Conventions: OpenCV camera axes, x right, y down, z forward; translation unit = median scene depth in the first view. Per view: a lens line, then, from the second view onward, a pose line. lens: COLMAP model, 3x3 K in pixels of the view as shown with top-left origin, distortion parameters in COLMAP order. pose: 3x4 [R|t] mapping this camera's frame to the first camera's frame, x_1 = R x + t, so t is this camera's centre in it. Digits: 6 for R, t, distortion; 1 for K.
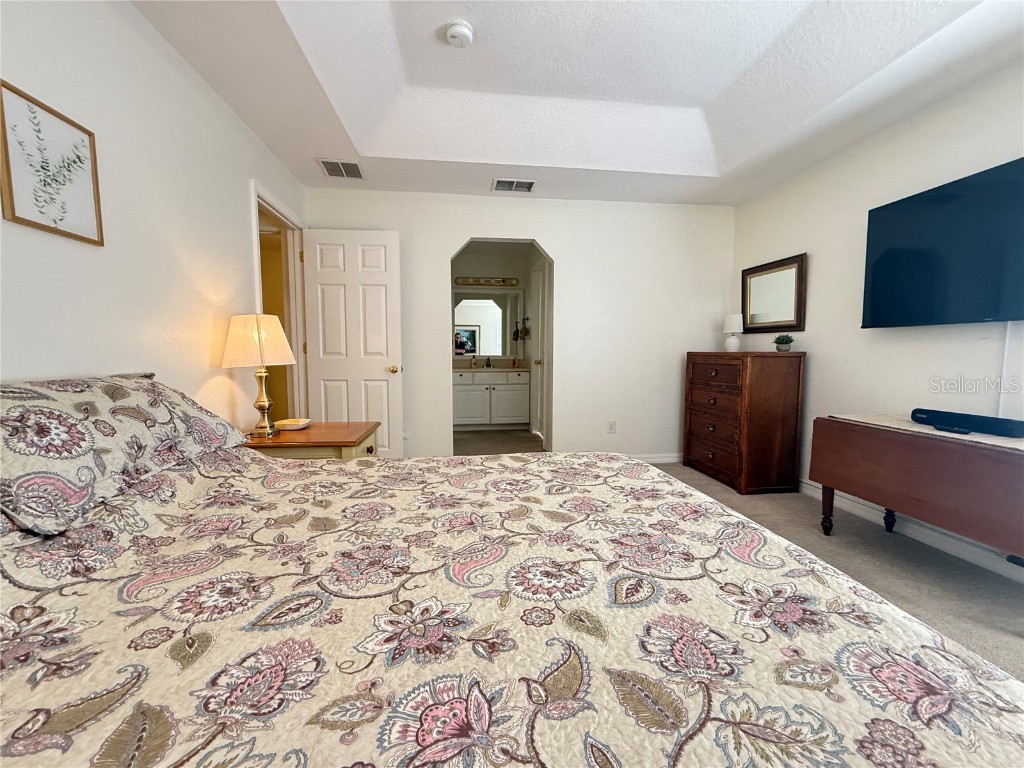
lens RADIAL K [[409.3, 0, 510.6], [0, 409.3, 384.3], [0, 0, 1]] dist [-0.001415, 0.000396]
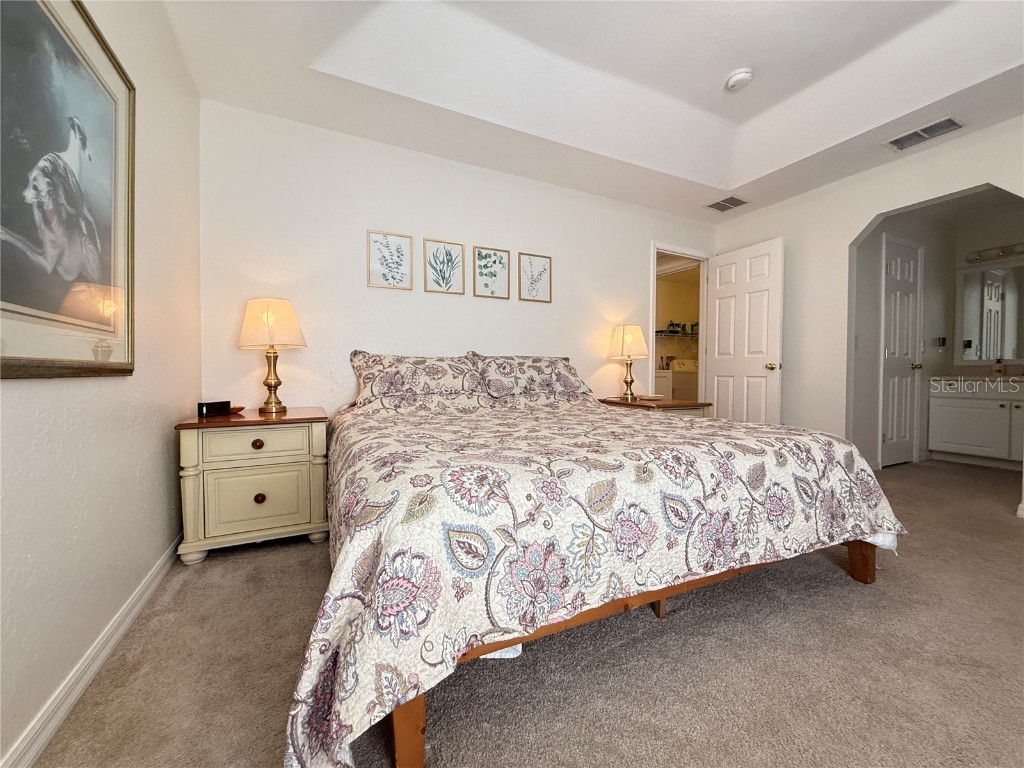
lens RADIAL K [[409.3, 0, 509.4], [0, 409.3, 383.4], [0, 0, 1]] dist [-0.001415, 0.000396]
pose [[0.328479, 0.024256, -0.944200, 1.216374], [-0.080586, 0.996745, -0.002429, 0.160049], [0.941067, 0.076887, 0.329364, 0.024074]]
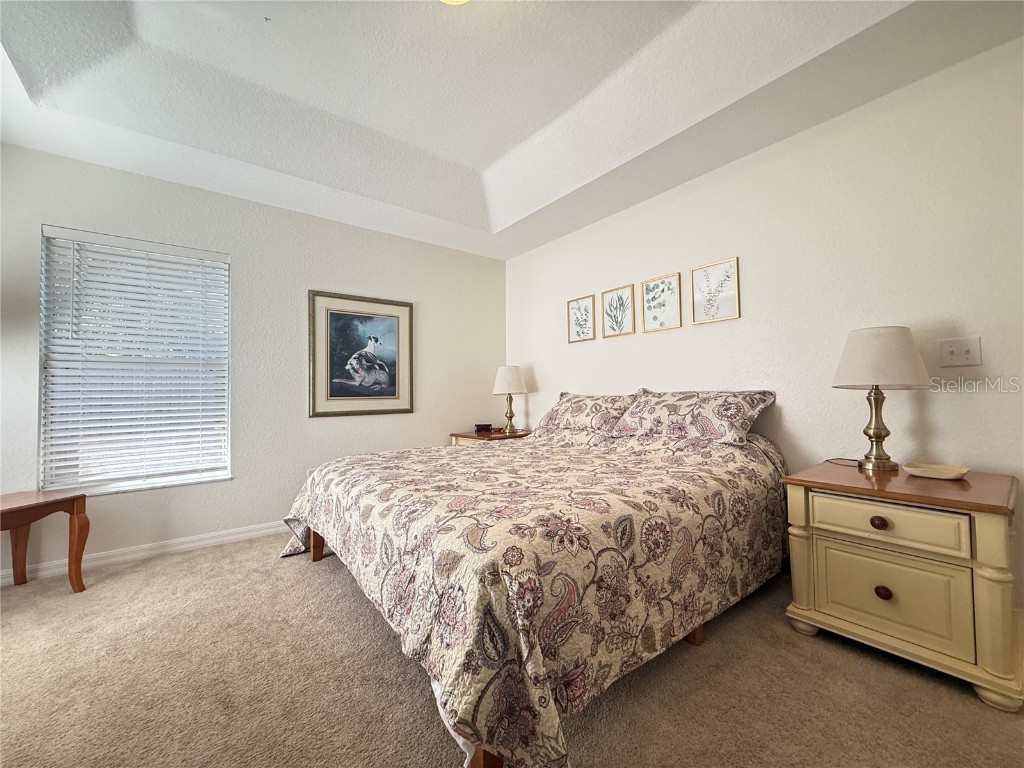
lens RADIAL K [[409.3, 0, 510.6], [0, 409.3, 384.8], [0, 0, 1]] dist [-0.001415, 0.000396]
pose [[-0.857358, 0.001730, -0.514717, 0.772531], [-0.025376, 0.998636, 0.045626, -0.107058], [0.514094, 0.052179, -0.856145, 2.077024]]
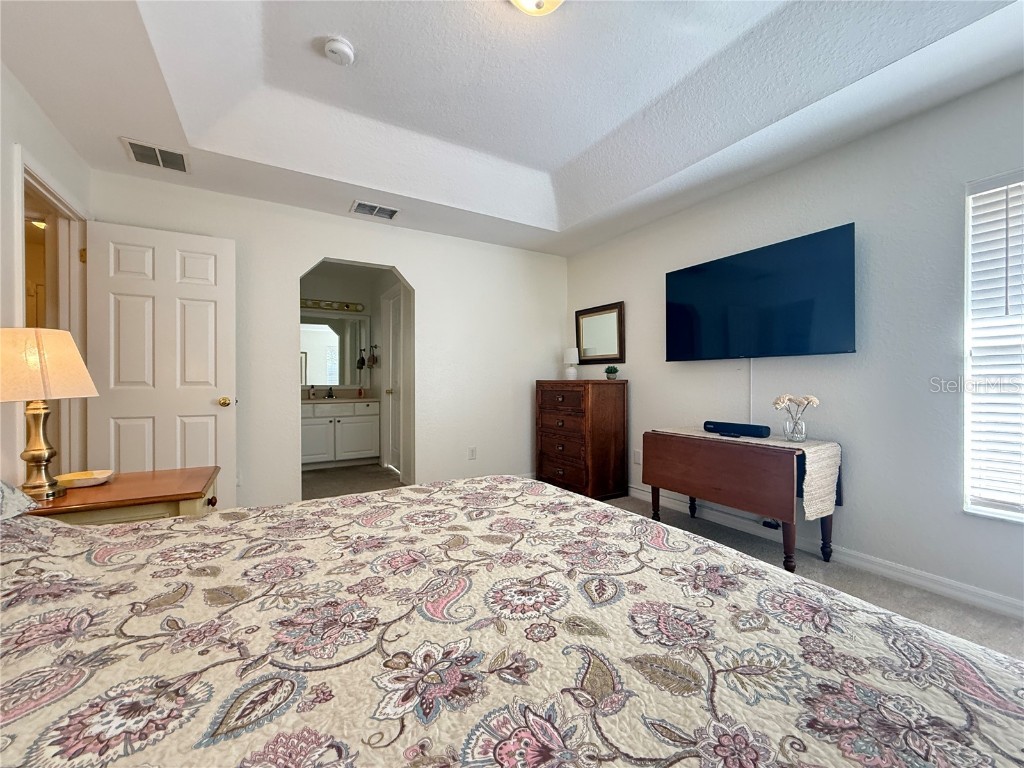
lens RADIAL K [[409.3, 0, 511.8], [0, 409.3, 384.4], [0, 0, 1]] dist [-0.001415, 0.000396]
pose [[0.916376, -0.006408, 0.400267, -0.209213], [0.035255, 0.997279, -0.064749, 0.005494], [-0.398763, 0.073446, 0.914108, 0.022037]]
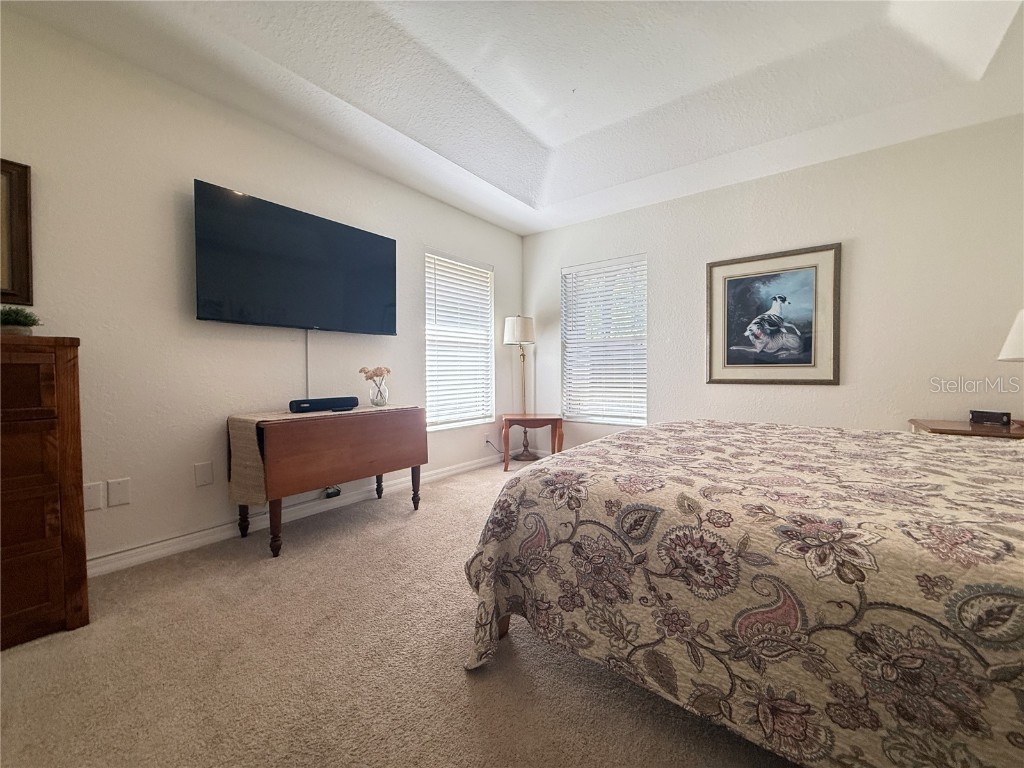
lens RADIAL K [[409.3, 0, 515.2], [0, 409.3, 390.0], [0, 0, 1]] dist [-0.001415, 0.000396]
pose [[-0.714304, -0.028883, 0.699239, -0.344171], [0.059623, 0.993004, 0.101924, -0.072980], [-0.697291, 0.114496, -0.707584, 2.107937]]
